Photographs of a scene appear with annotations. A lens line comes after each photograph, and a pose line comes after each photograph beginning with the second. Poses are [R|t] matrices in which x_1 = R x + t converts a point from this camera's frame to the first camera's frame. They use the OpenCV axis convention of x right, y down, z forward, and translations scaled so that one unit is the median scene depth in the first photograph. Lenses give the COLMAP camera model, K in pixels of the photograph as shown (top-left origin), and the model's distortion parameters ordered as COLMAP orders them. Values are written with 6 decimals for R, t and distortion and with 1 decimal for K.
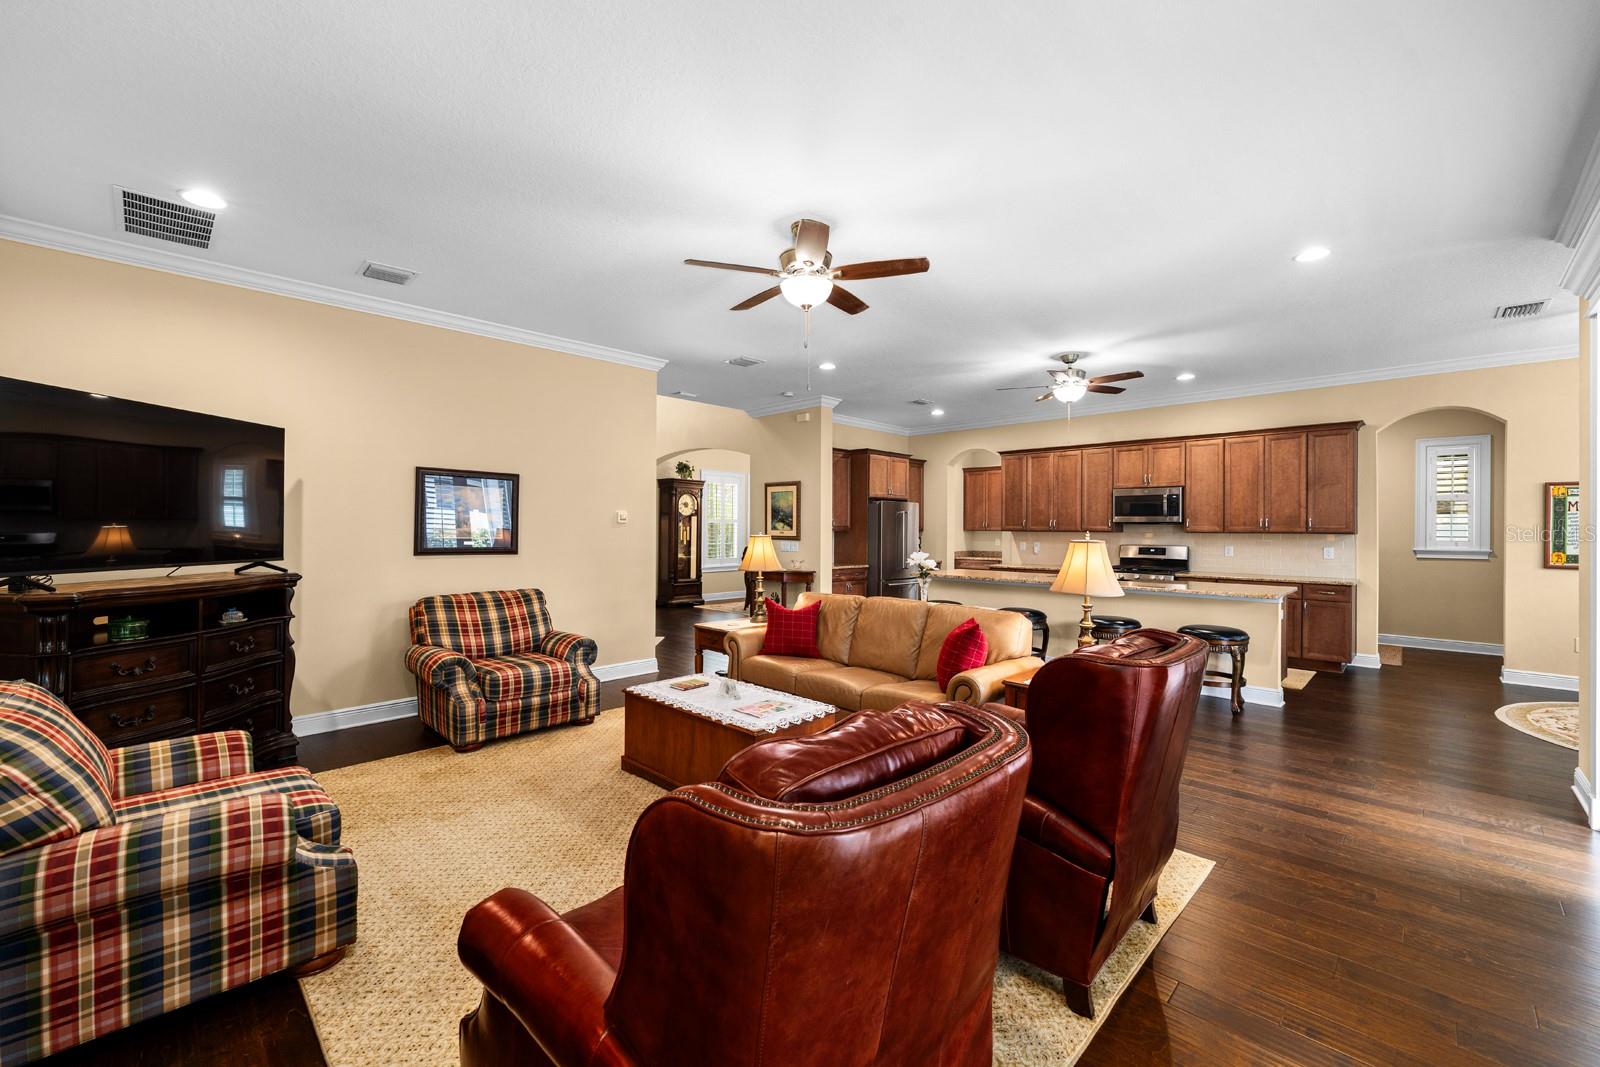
lens RADIAL K [[649.8, 0, 789.1], [0, 649.8, 527.2], [0, 0, 1]] dist [-0.000477, -0.000306]
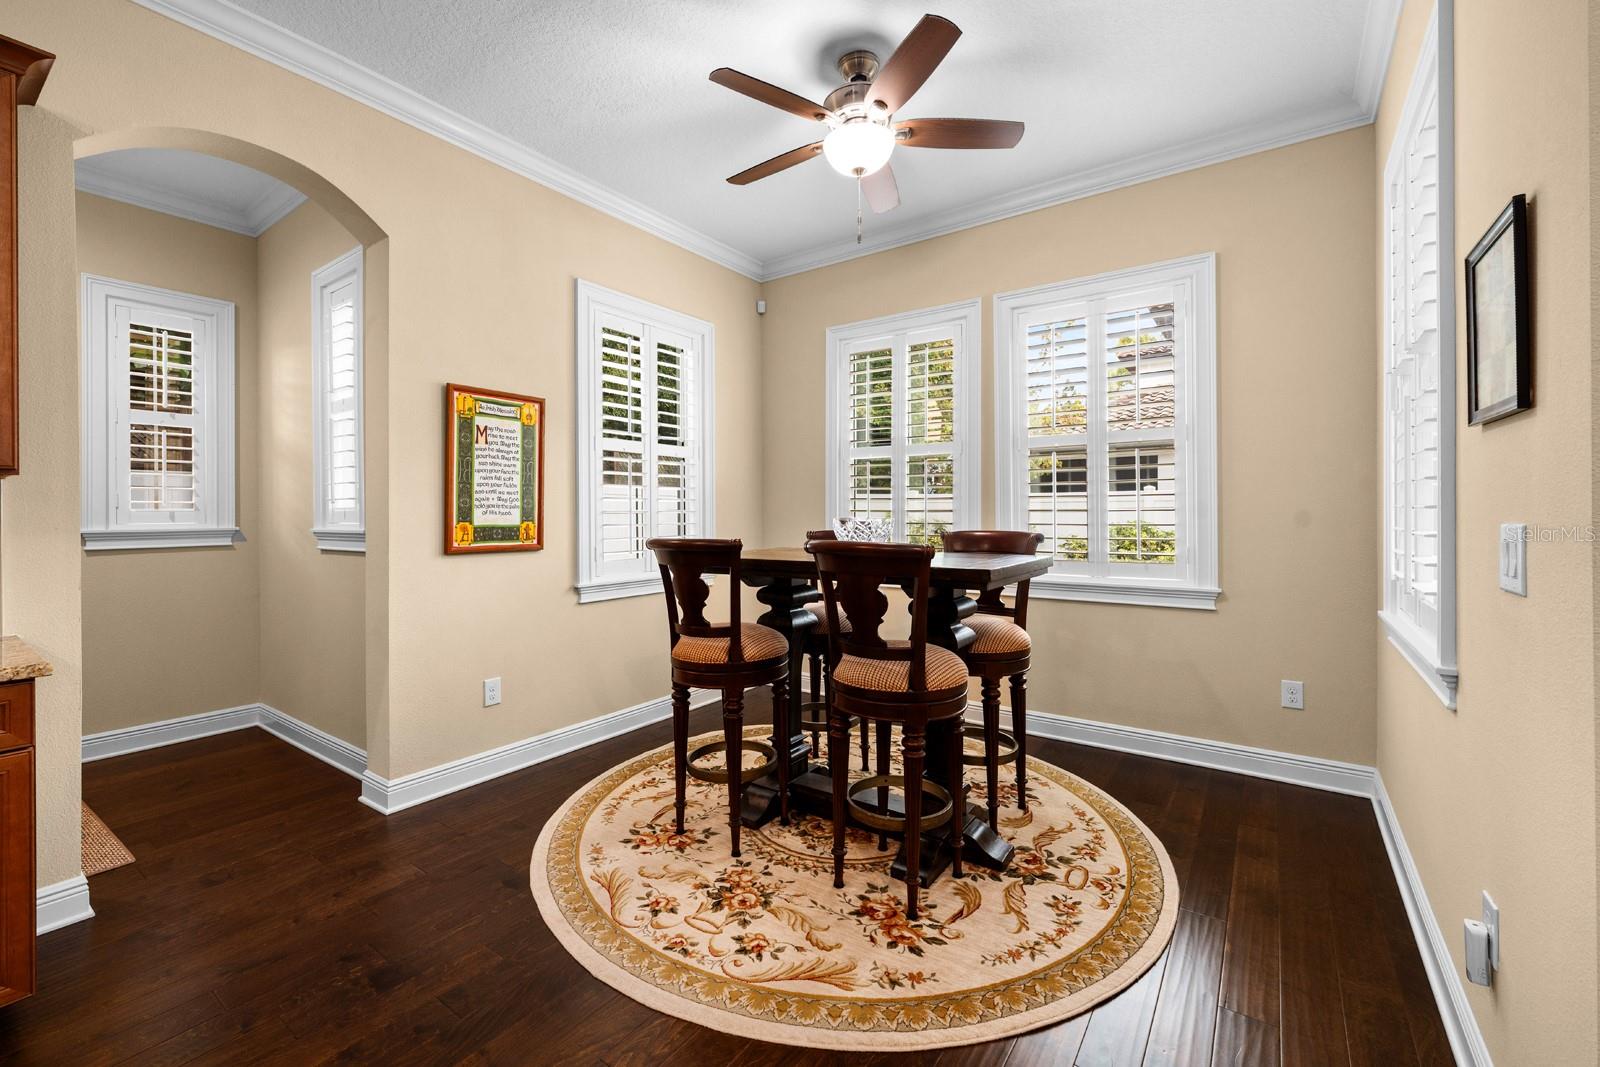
lens RADIAL K [[649.8, 0, 801.0], [0, 649.8, 517.2], [0, 0, 1]] dist [-0.000477, -0.000306]
pose [[-0.174871, -0.008852, 0.984552, 0.500597], [0.003633, 0.999947, 0.009635, 0.024313], [-0.984585, 0.005262, -0.174829, 0.657320]]
